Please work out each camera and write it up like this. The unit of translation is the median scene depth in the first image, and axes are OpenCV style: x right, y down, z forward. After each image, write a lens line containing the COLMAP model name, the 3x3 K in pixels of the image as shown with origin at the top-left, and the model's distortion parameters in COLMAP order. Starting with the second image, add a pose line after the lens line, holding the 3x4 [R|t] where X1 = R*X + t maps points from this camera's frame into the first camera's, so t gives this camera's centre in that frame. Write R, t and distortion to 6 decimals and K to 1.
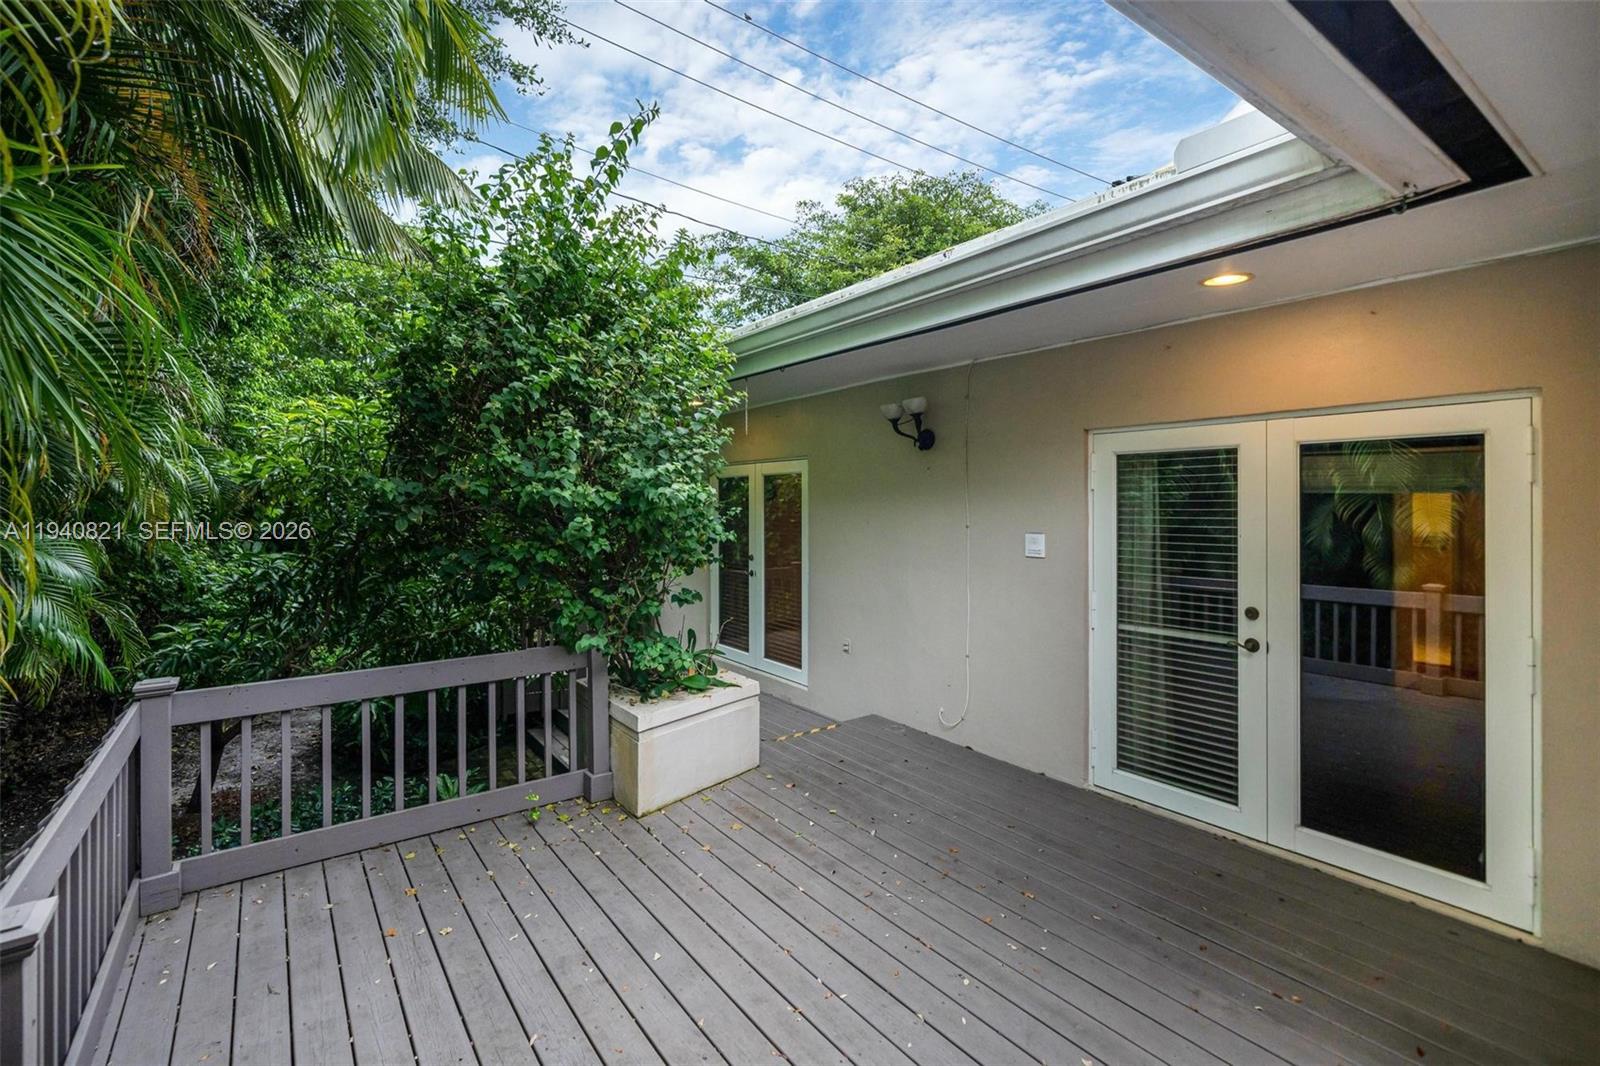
lens RADIAL K [[726.4, 0, 799.6], [0, 726.4, 523.2], [0, 0, 1]] dist [0.010815, 0.001106]
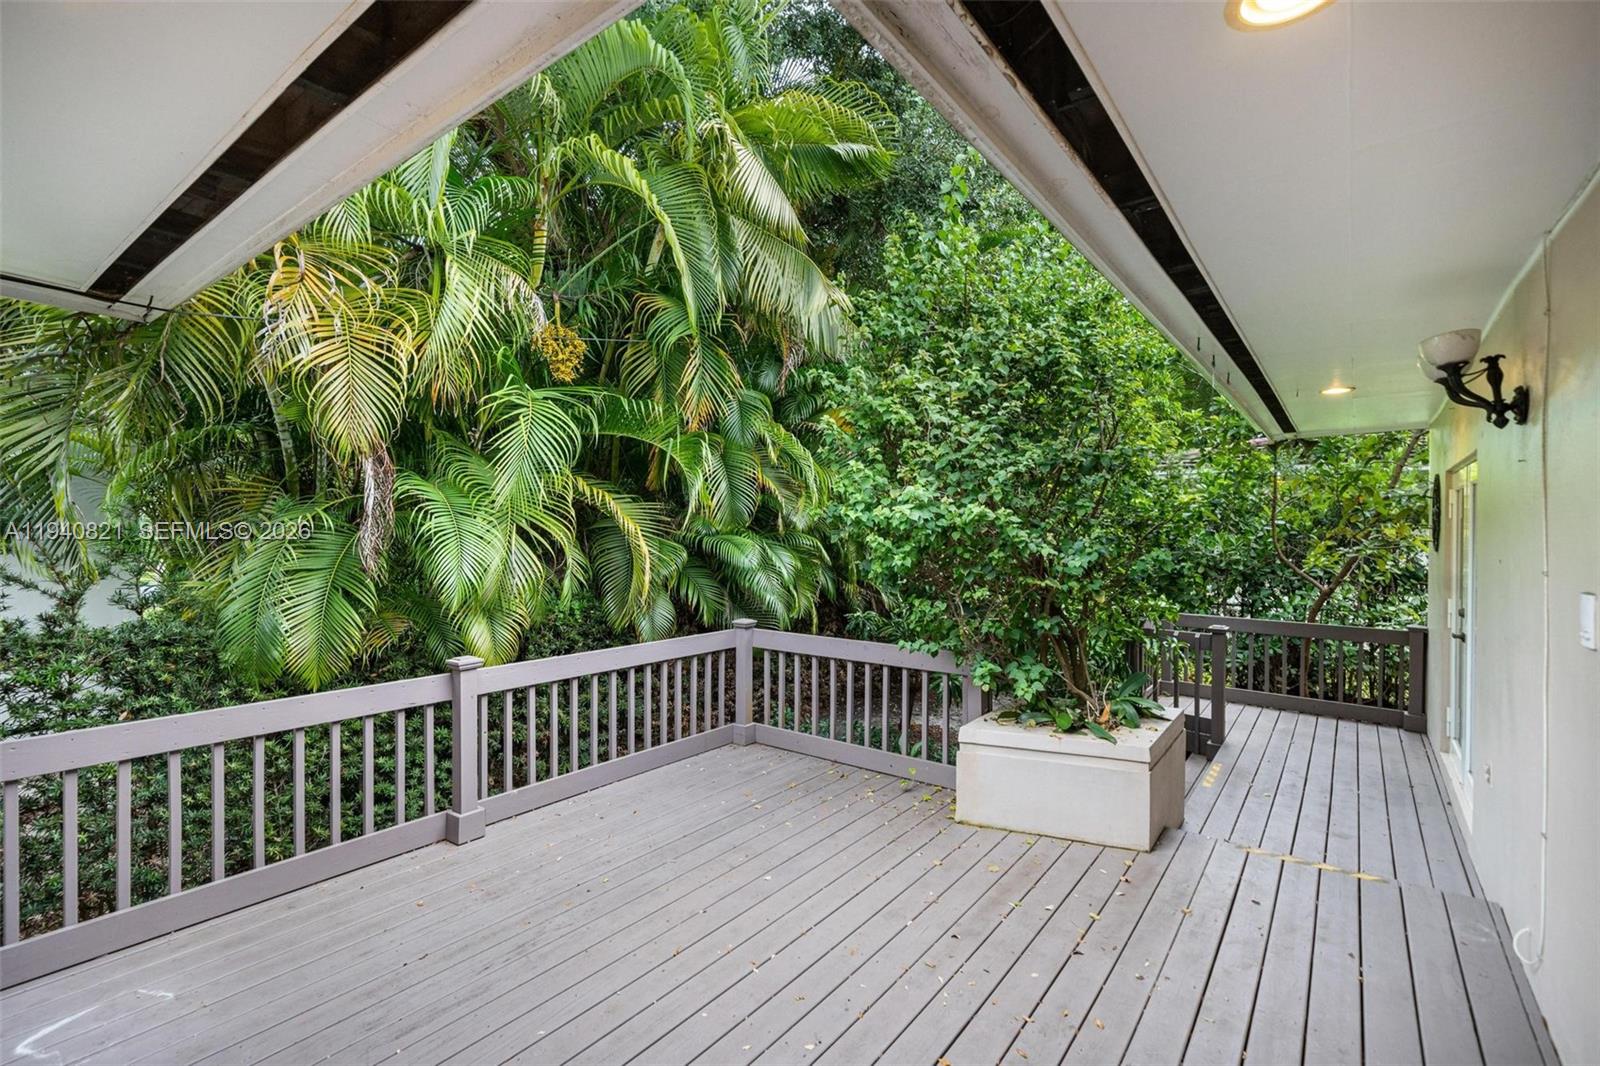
lens RADIAL K [[726.4, 0, 812.1], [0, 726.4, 525.2], [0, 0, 1]] dist [0.010815, 0.001106]
pose [[0.301702, -0.001475, -0.953401, 0.863596], [-0.033722, 0.999357, -0.012217, -0.007052], [0.952806, 0.035837, 0.301458, 0.556148]]
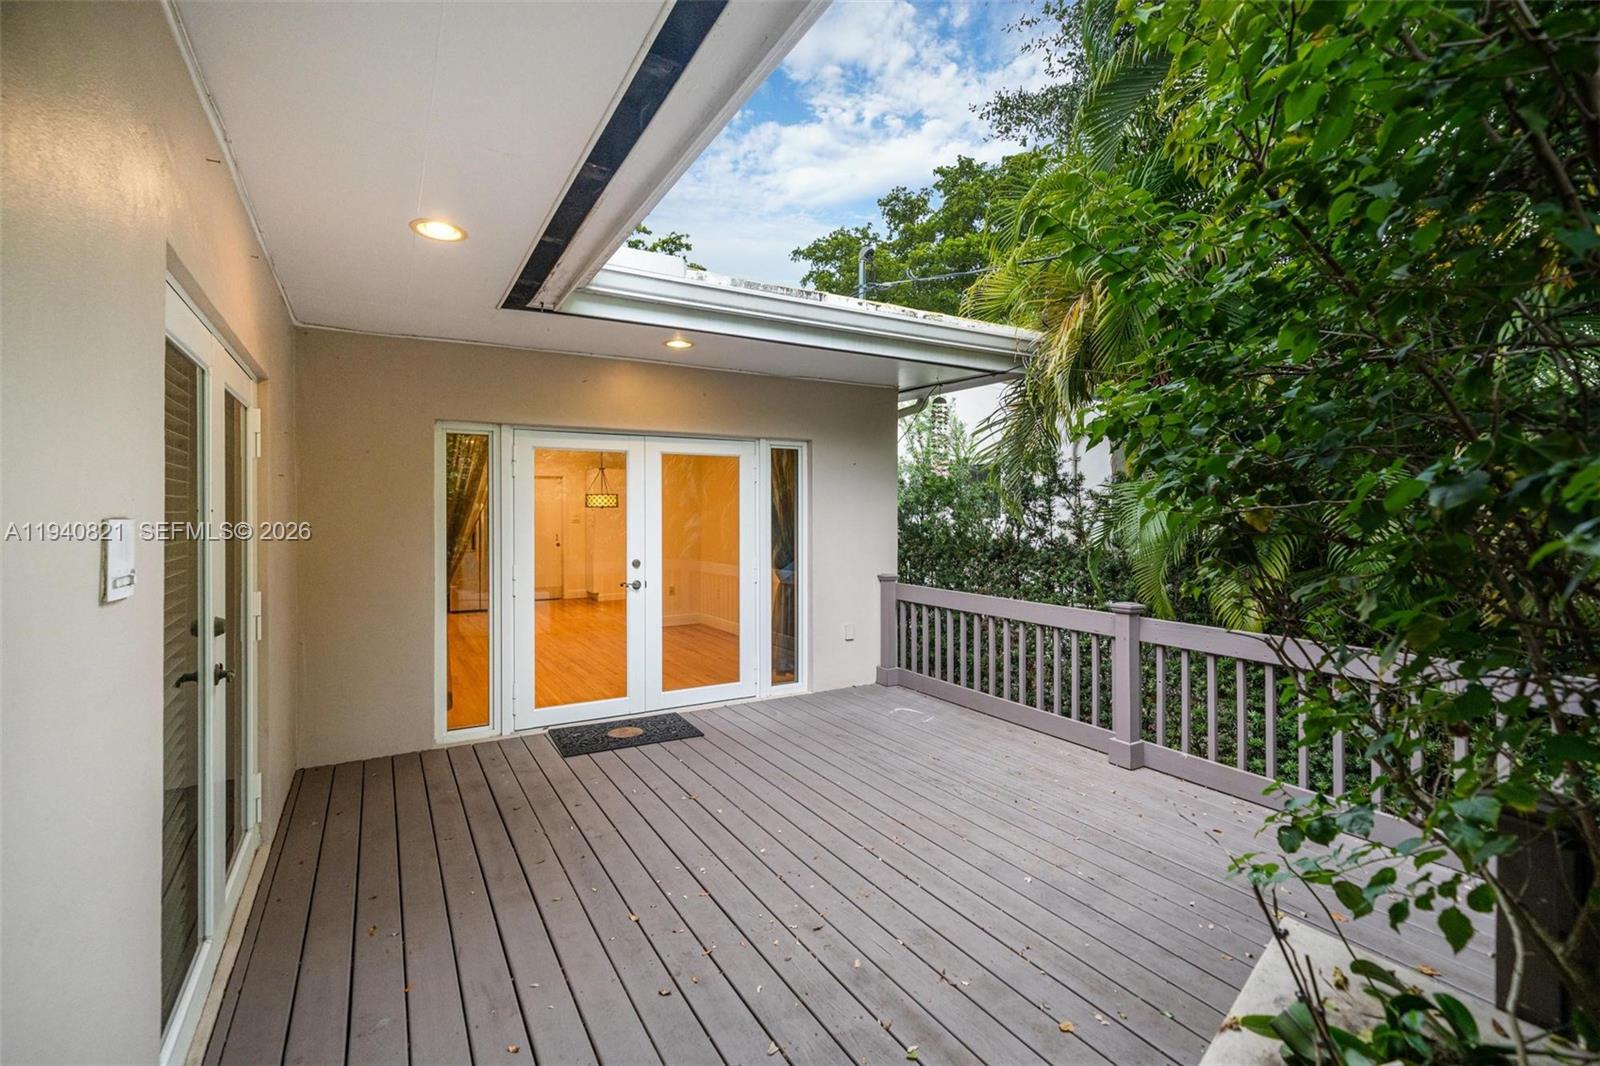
lens RADIAL K [[726.4, 0, 809.2], [0, 726.4, 529.0], [0, 0, 1]] dist [0.010815, 0.001106]
pose [[-0.995365, 0.002513, 0.096136, 0.022663], [0.006364, 0.999188, 0.039772, 0.013775], [-0.095958, 0.040200, -0.994573, 1.753815]]
